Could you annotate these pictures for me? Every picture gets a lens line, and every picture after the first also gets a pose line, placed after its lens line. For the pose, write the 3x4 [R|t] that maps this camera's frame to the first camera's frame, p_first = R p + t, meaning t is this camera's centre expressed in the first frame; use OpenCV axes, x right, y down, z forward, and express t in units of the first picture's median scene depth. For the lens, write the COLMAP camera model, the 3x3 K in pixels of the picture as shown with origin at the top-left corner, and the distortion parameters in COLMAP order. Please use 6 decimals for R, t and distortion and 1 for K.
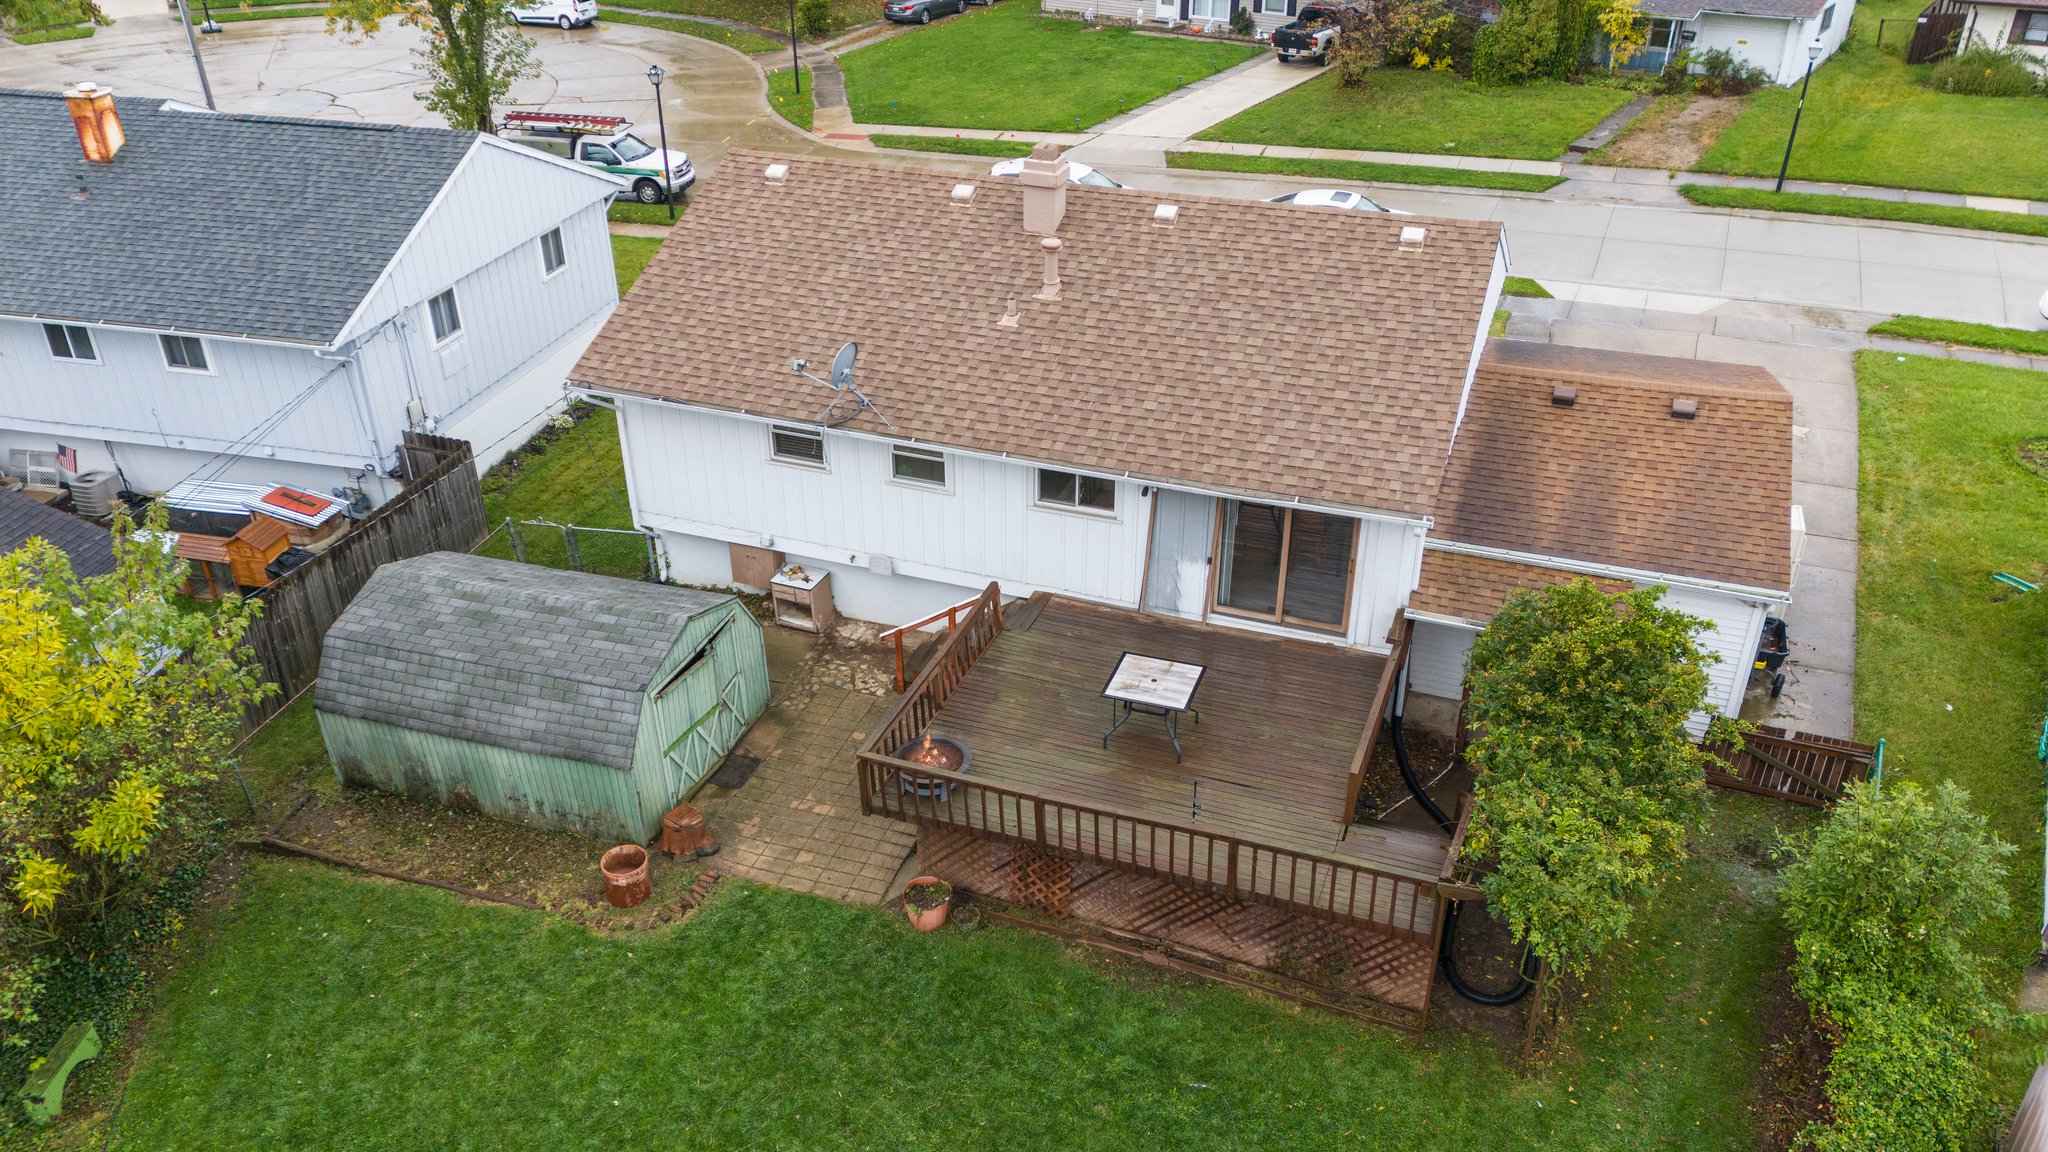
lens RADIAL K [[1496.0, 0, 1024.0], [0, 1496.0, 576.0], [0, 0, 1]] dist [0.083411, -0.086065]
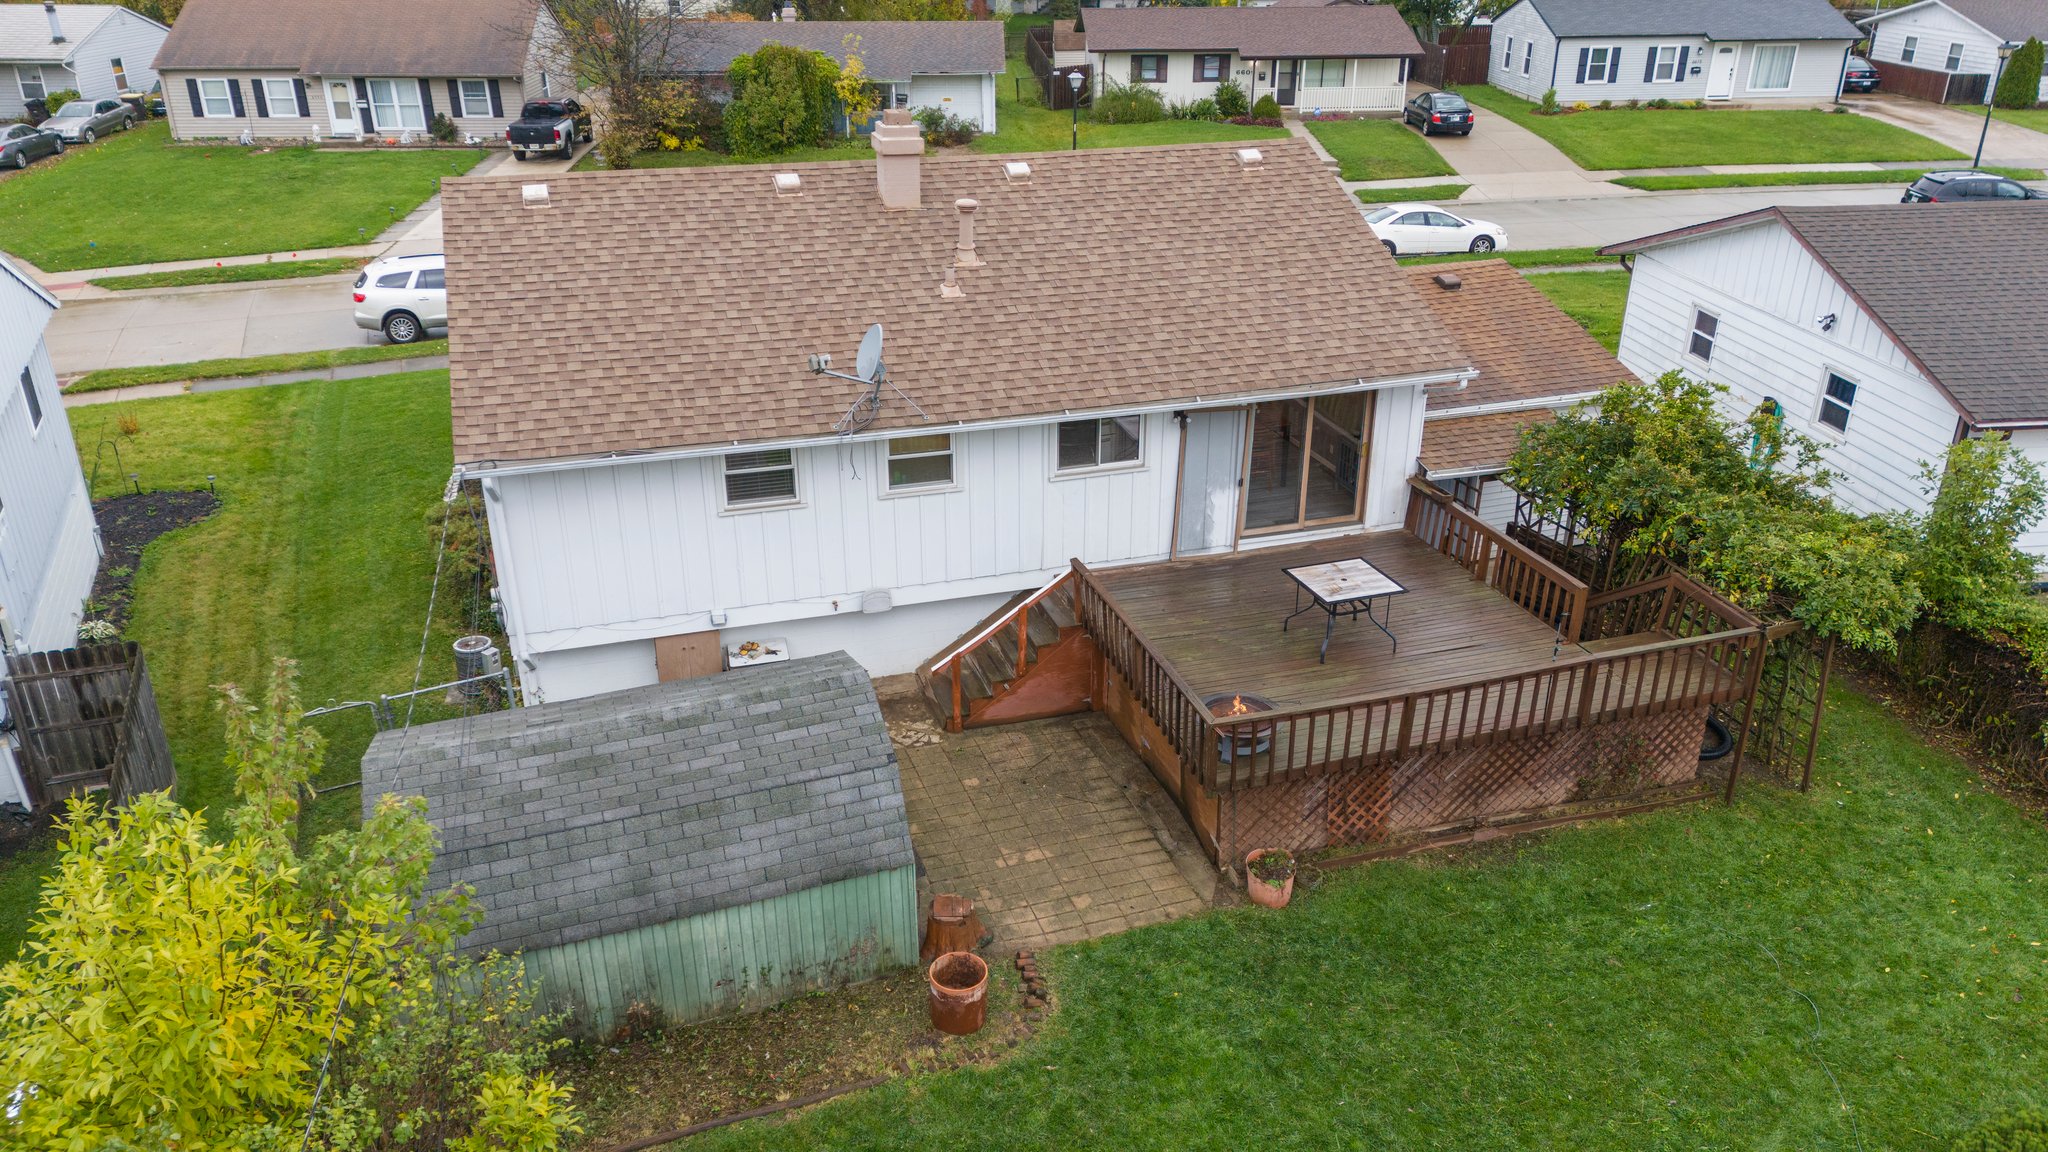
lens RADIAL K [[1500.6, 0, 1024.0], [0, 1500.6, 576.0], [0, 0, 1]] dist [0.070758, -0.070098]
pose [[0.790496, -0.251850, 0.558290, -0.549221], [0.301736, 0.953387, 0.002846, 0.002352], [-0.532984, 0.166206, 0.829641, 0.272397]]
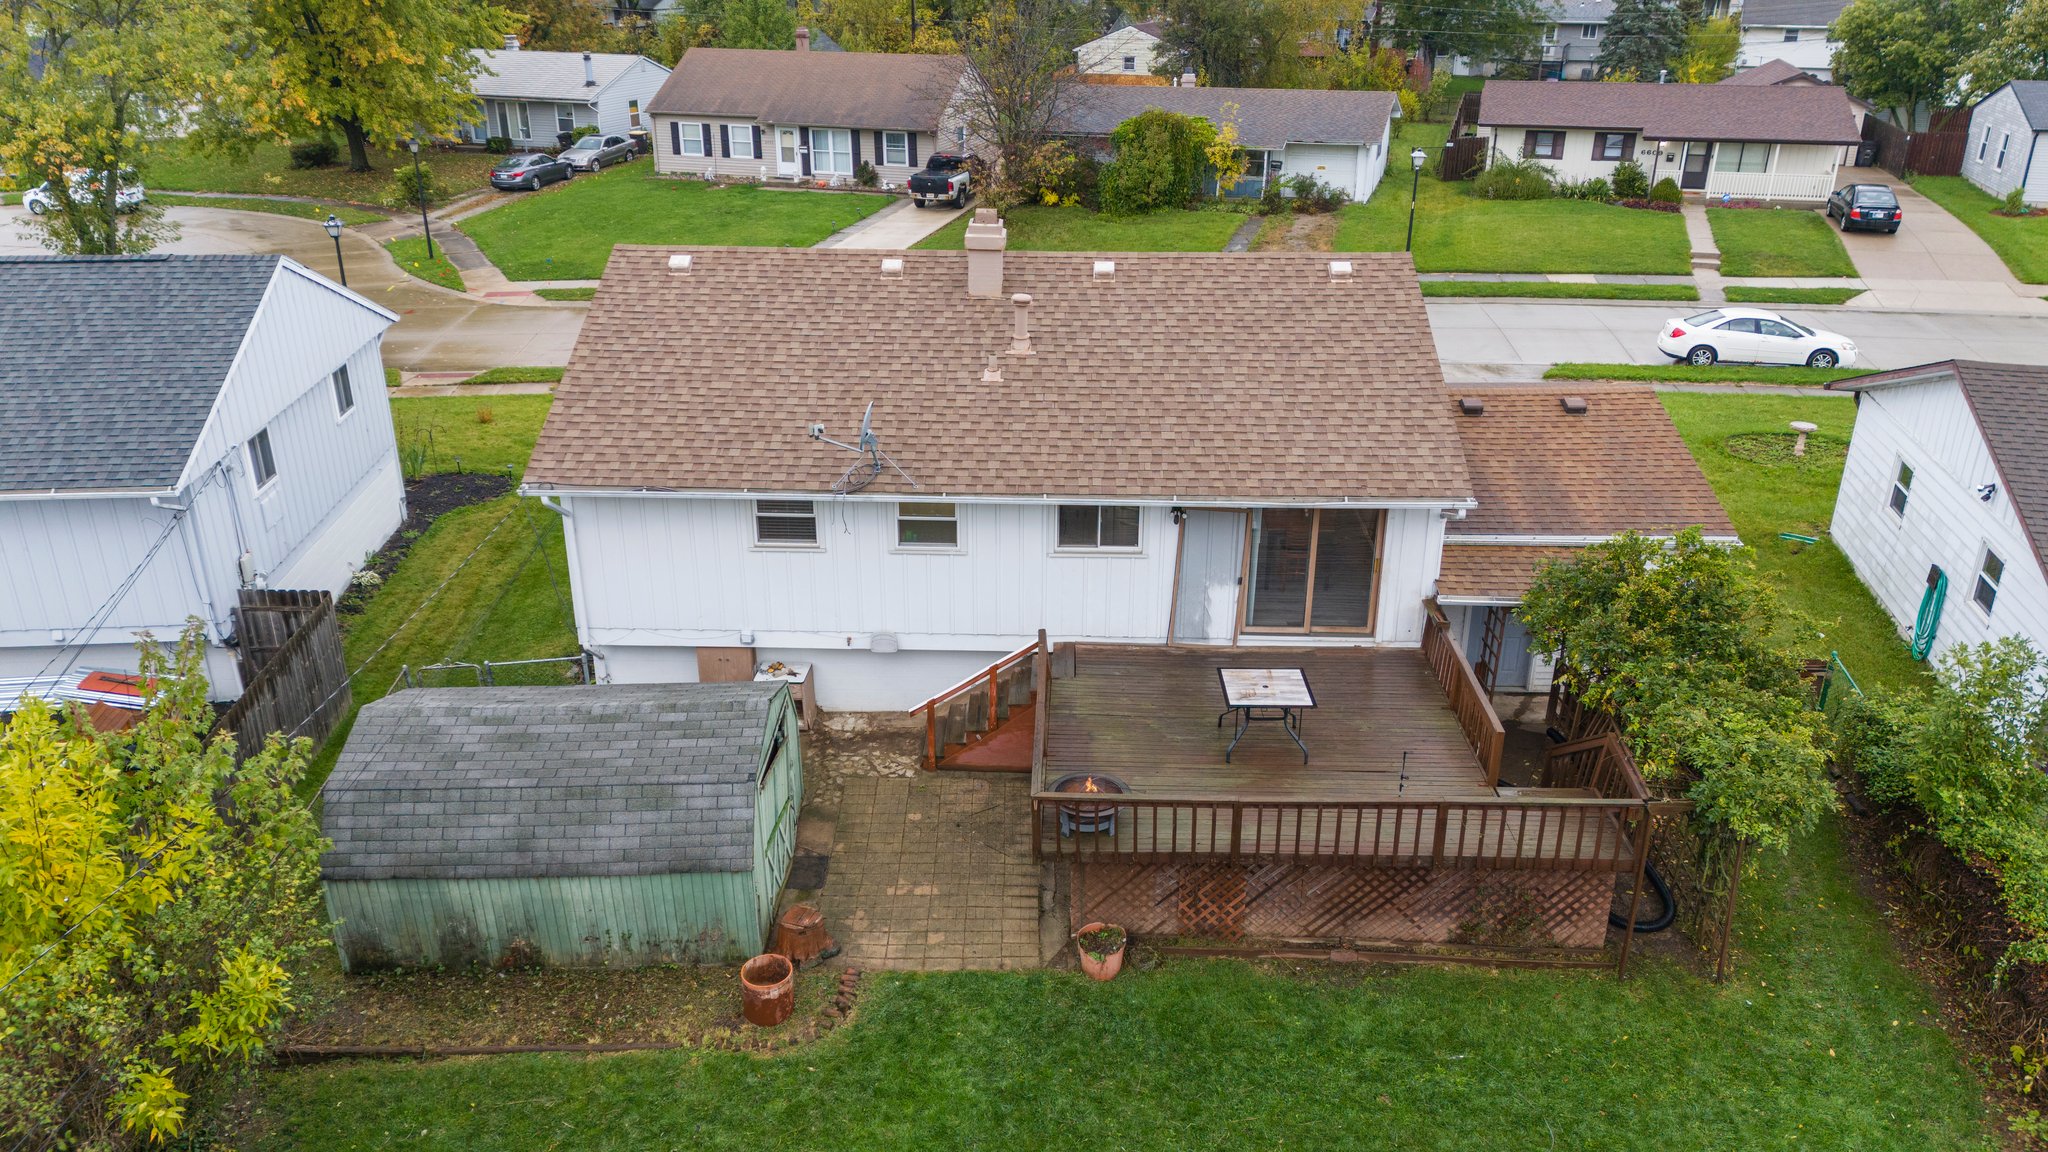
lens RADIAL K [[1496.0, 0, 1024.0], [0, 1496.0, 576.0], [0, 0, 1]] dist [0.083411, -0.086065]
pose [[0.946970, -0.120802, 0.297748, -0.317672], [0.154239, 0.983796, -0.091405, 0.056716], [-0.281882, 0.132482, 0.950259, 0.072204]]
